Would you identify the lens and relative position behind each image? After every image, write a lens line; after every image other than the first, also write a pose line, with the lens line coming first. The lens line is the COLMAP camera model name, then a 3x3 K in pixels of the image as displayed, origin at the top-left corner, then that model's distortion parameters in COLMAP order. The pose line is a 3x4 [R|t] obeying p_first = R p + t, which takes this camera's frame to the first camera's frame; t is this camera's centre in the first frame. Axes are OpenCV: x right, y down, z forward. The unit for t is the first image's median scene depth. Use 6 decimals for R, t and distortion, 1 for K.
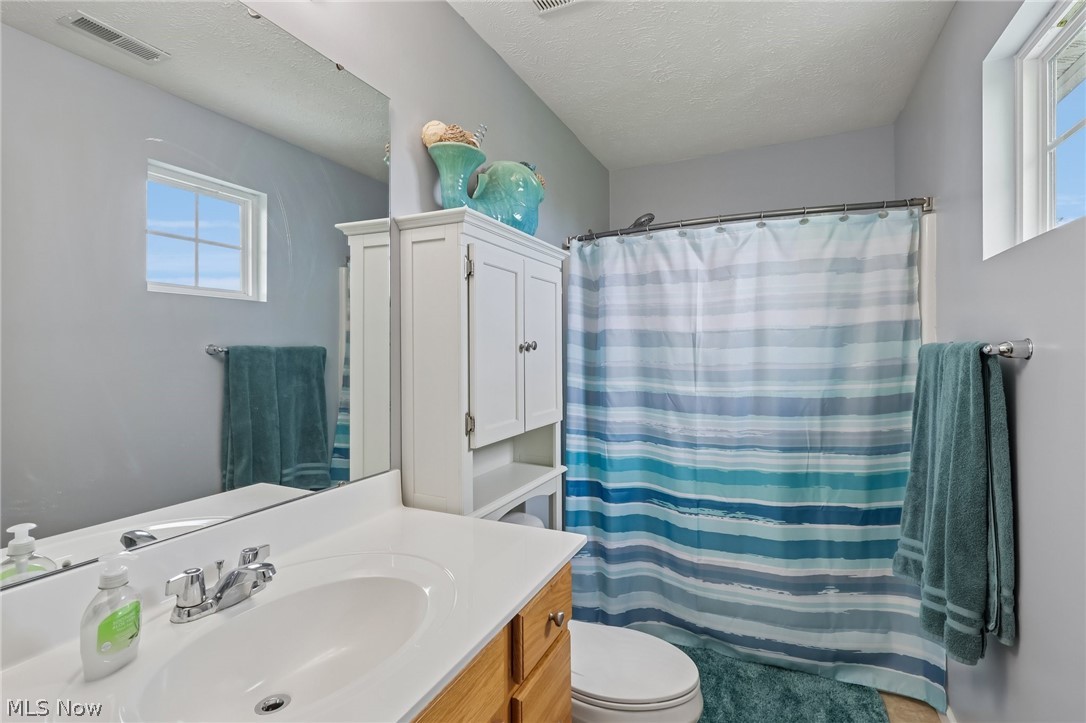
lens RADIAL K [[506.5, 0, 546.0], [0, 506.5, 360.8], [0, 0, 1]] dist [-0.002680, 0.002302]
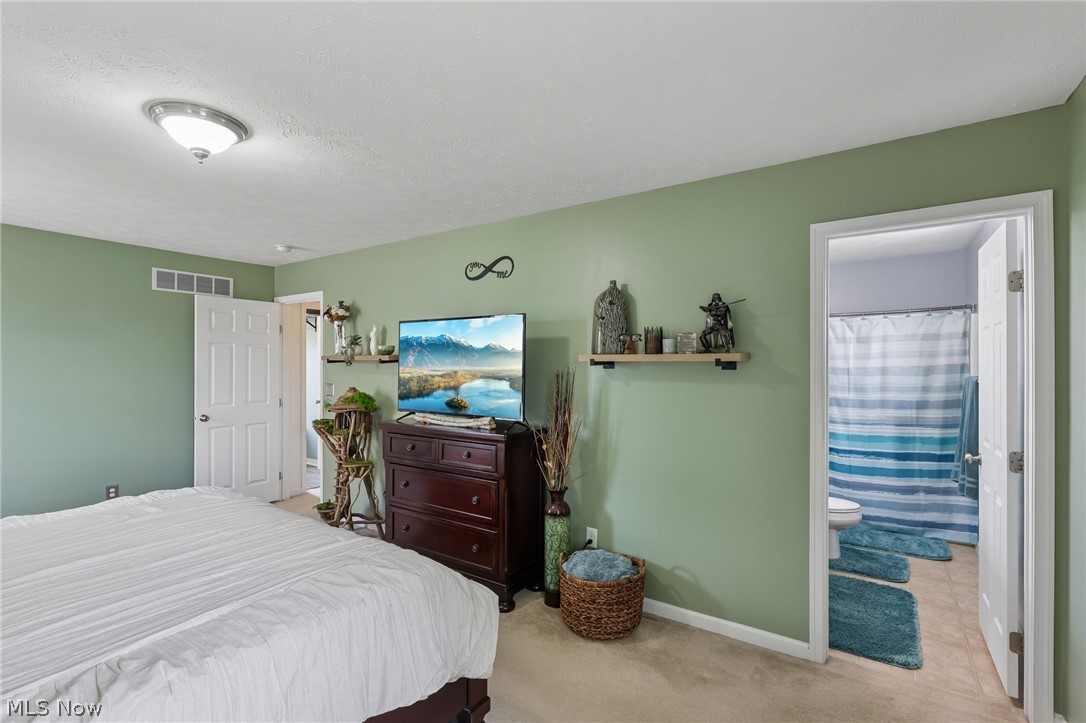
lens RADIAL K [[506.5, 0, 539.6], [0, 506.5, 365.9], [0, 0, 1]] dist [-0.002680, 0.002302]
pose [[0.986886, 0.001387, -0.161414, -0.649317], [-0.000055, 0.999966, 0.008254, -0.086644], [0.161420, -0.008137, 0.986852, -1.300510]]
